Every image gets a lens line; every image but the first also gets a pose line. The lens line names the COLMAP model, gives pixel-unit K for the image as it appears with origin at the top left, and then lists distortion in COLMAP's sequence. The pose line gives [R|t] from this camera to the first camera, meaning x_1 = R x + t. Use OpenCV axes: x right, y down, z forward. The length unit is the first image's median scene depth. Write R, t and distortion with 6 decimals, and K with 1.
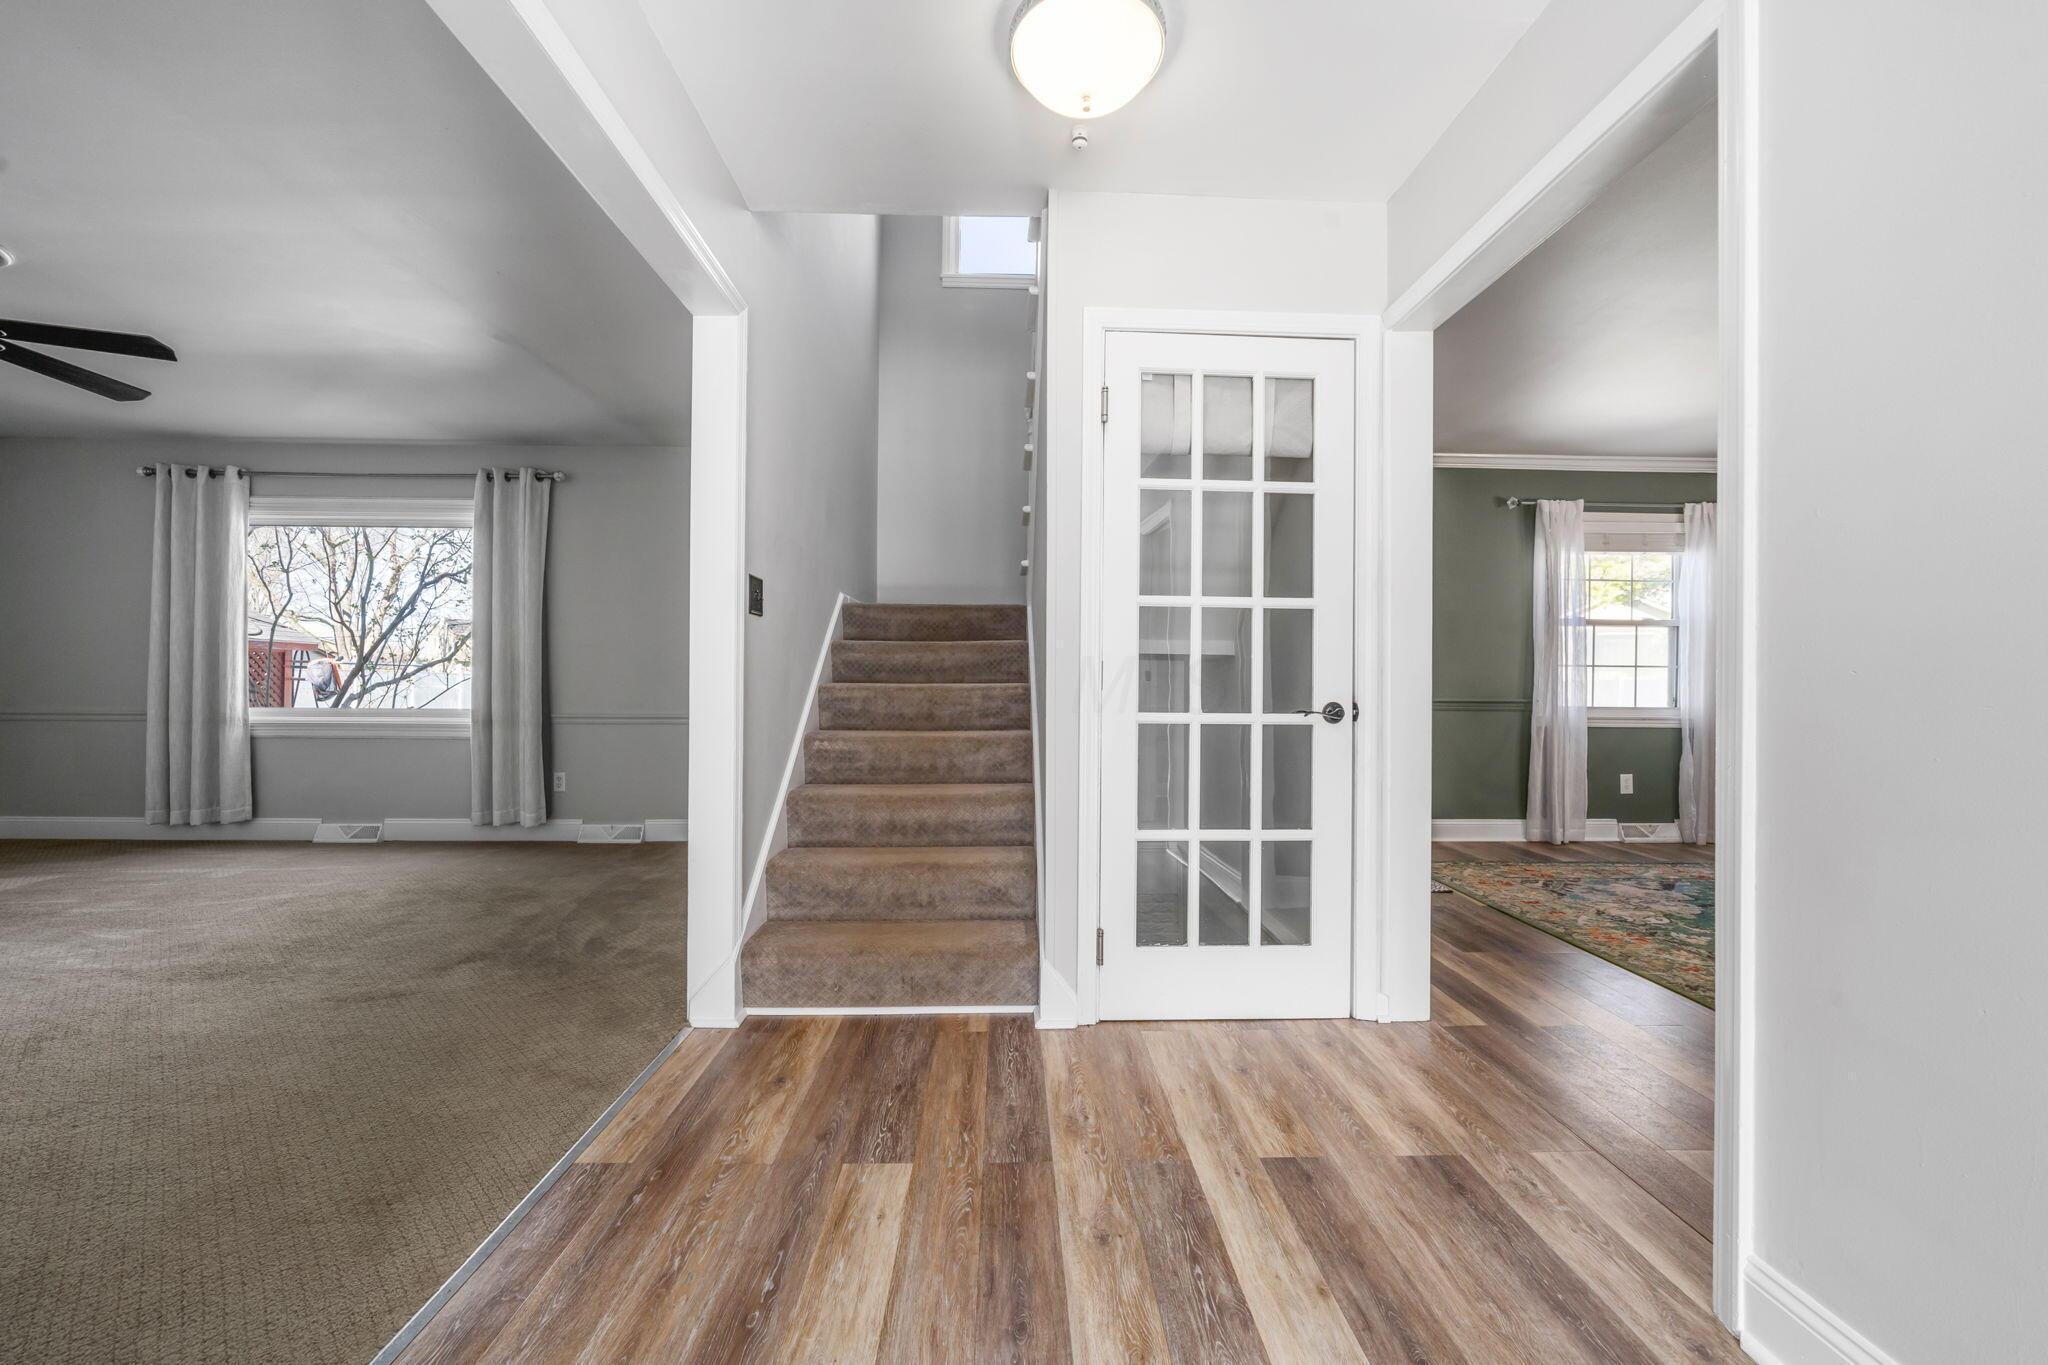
lens RADIAL K [[791.1, 0, 1025.9], [0, 791.1, 680.3], [0, 0, 1]] dist [0.001374, -0.000099]
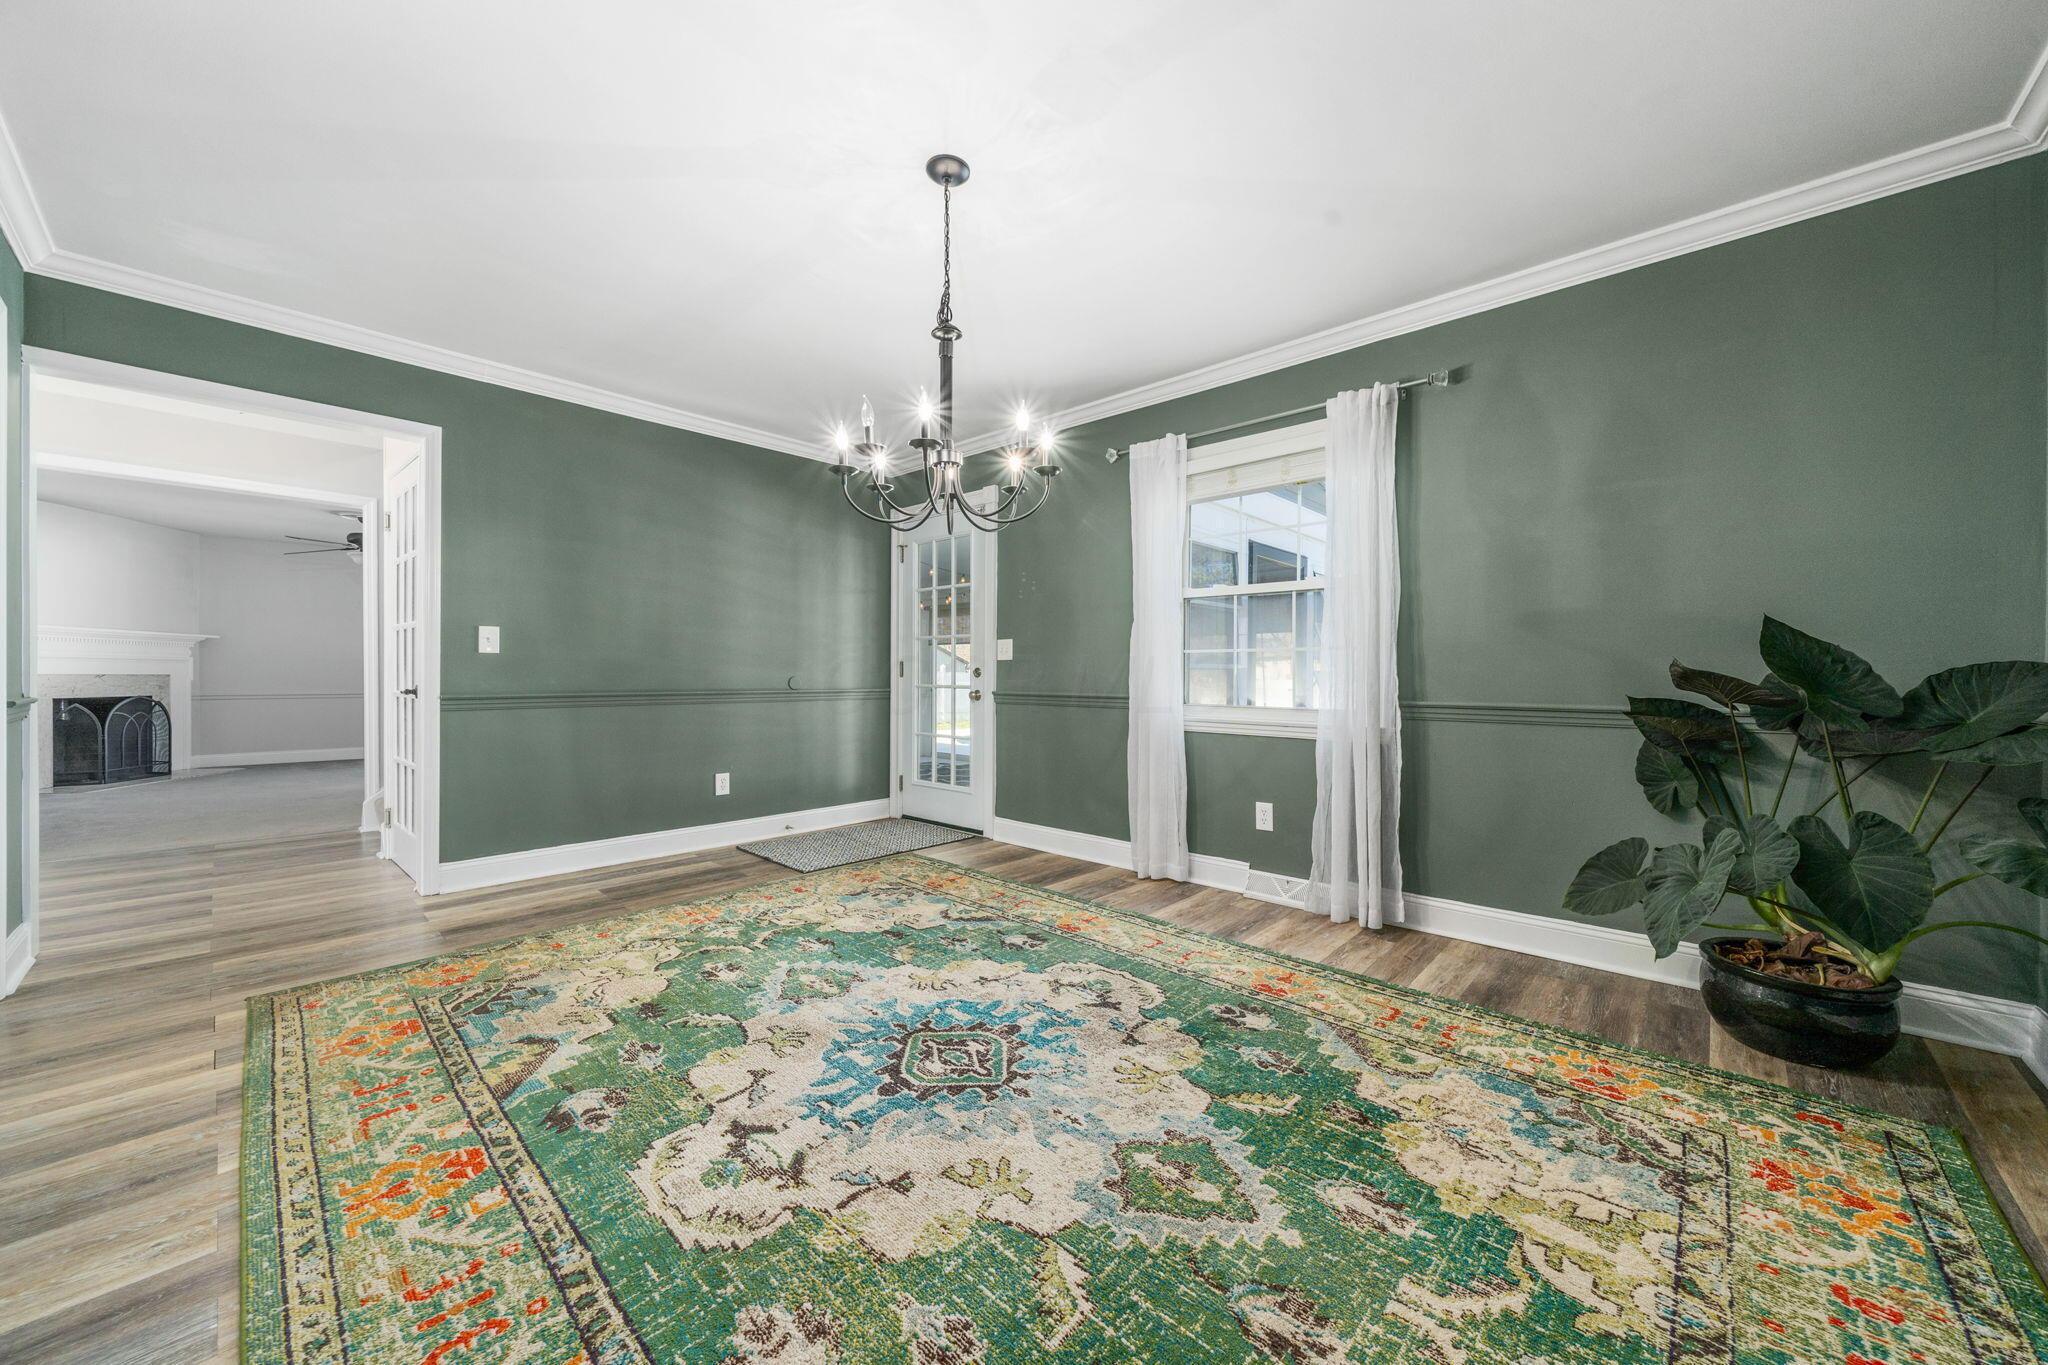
lens RADIAL K [[737.5, 0, 1024.0], [0, 737.5, 682.5], [0, 0, 1]] dist [-0.002958, -0.000136]
pose [[0.708219, 0.004811, -0.705976, 1.204386], [0.000097, 0.999976, 0.006911, 0.007609], [0.705993, -0.004963, 0.708202, 0.429733]]
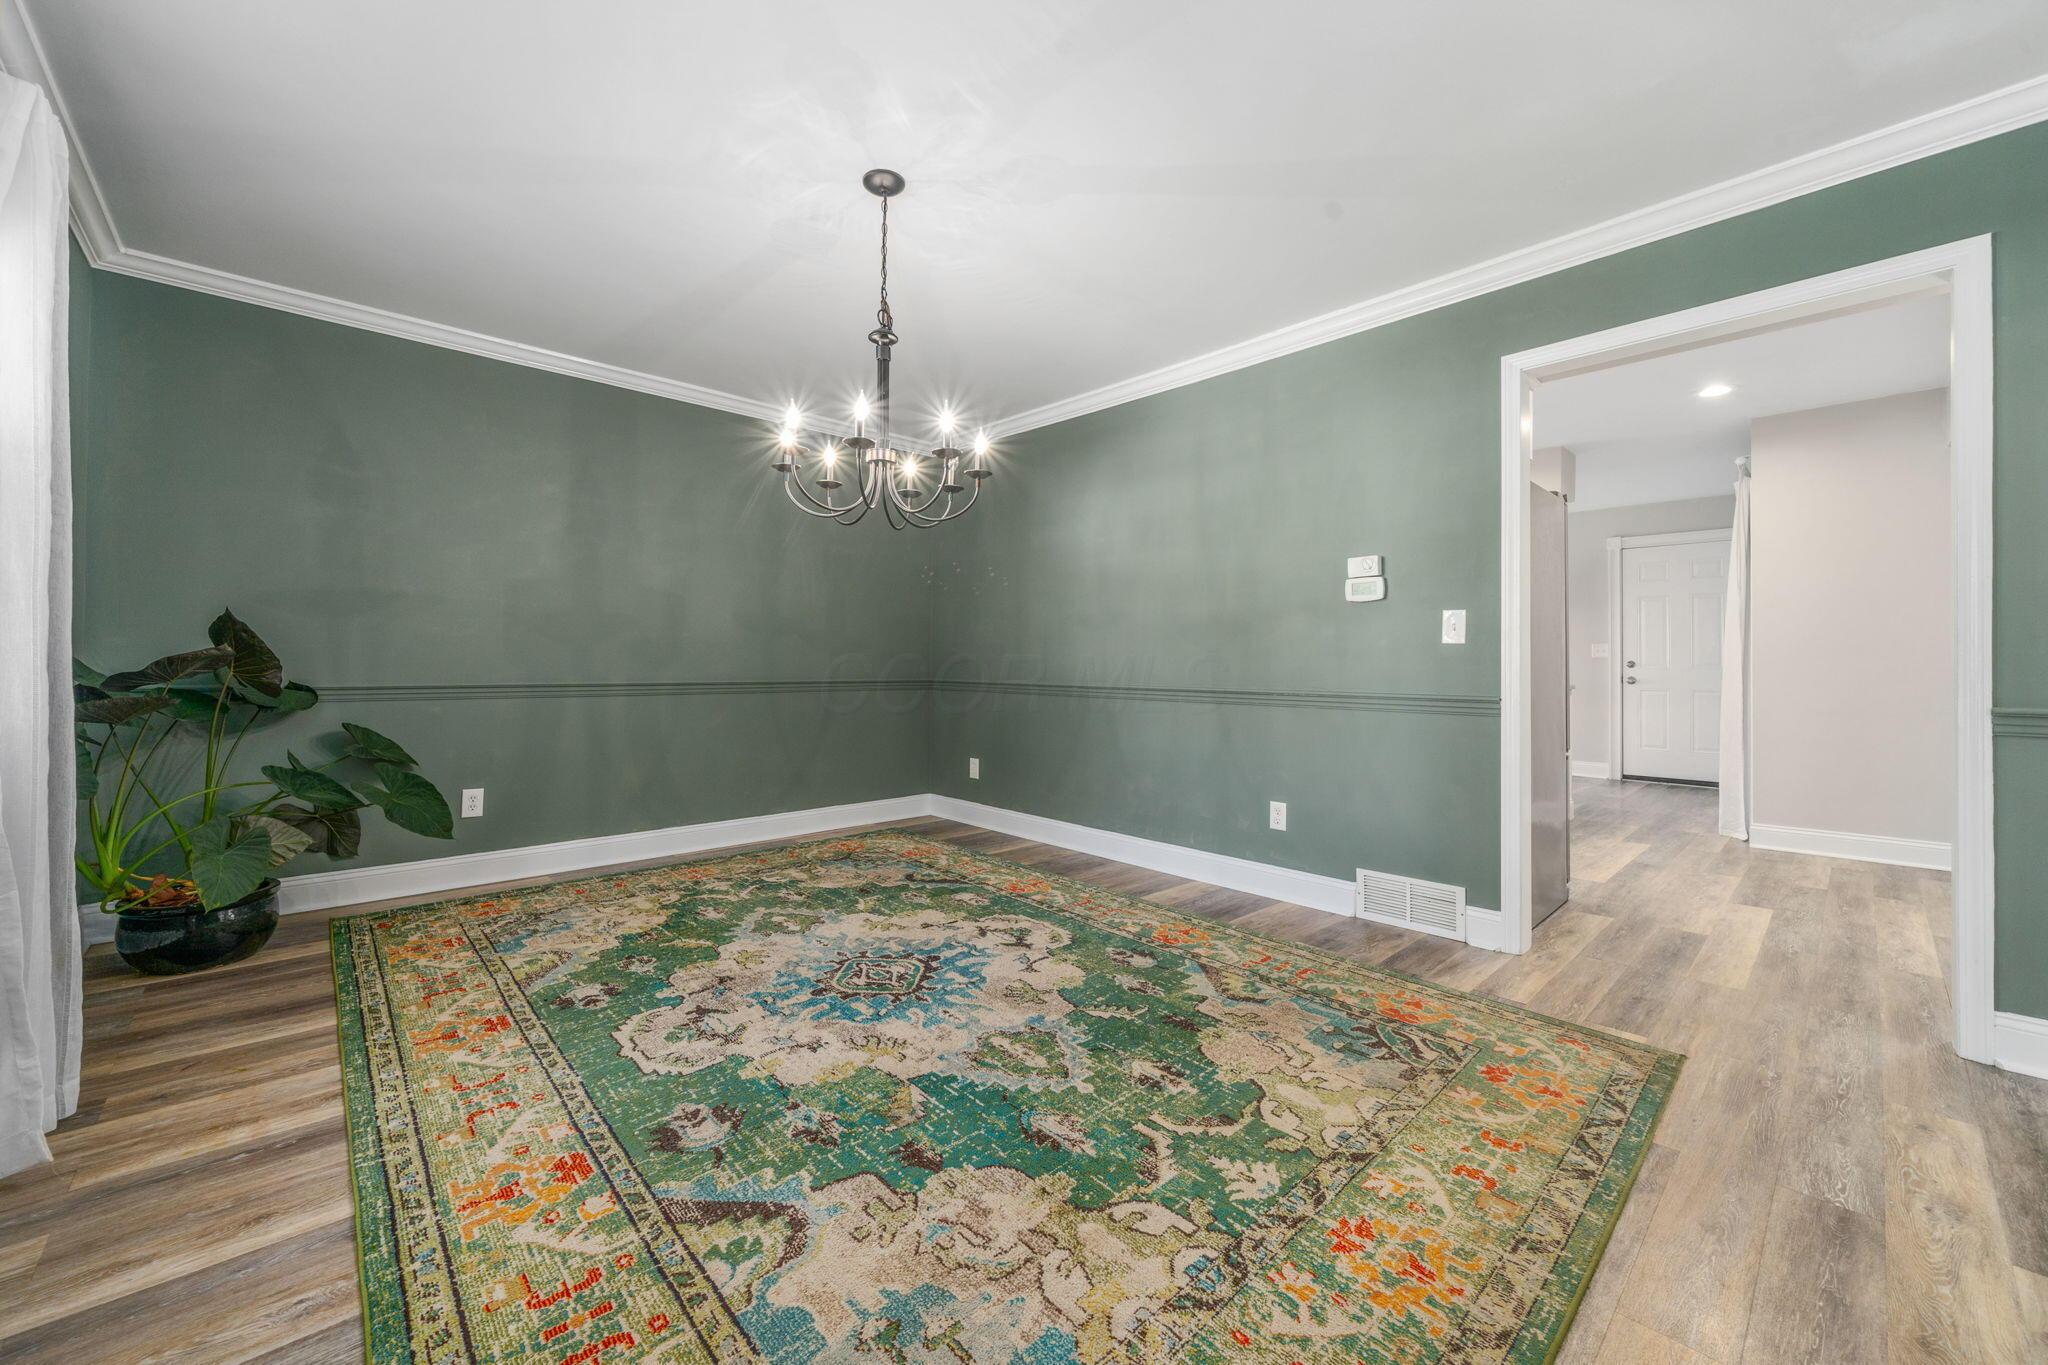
lens RADIAL K [[798.6, 0, 1024.0], [0, 798.6, 682.5], [0, 0, 1]] dist [-0.002225, -0.000202]
pose [[-0.654610, -0.026632, 0.755498, 0.391442], [-0.009478, 0.999590, 0.027024, 0.003113], [-0.755908, 0.010529, -0.654593, 0.989981]]
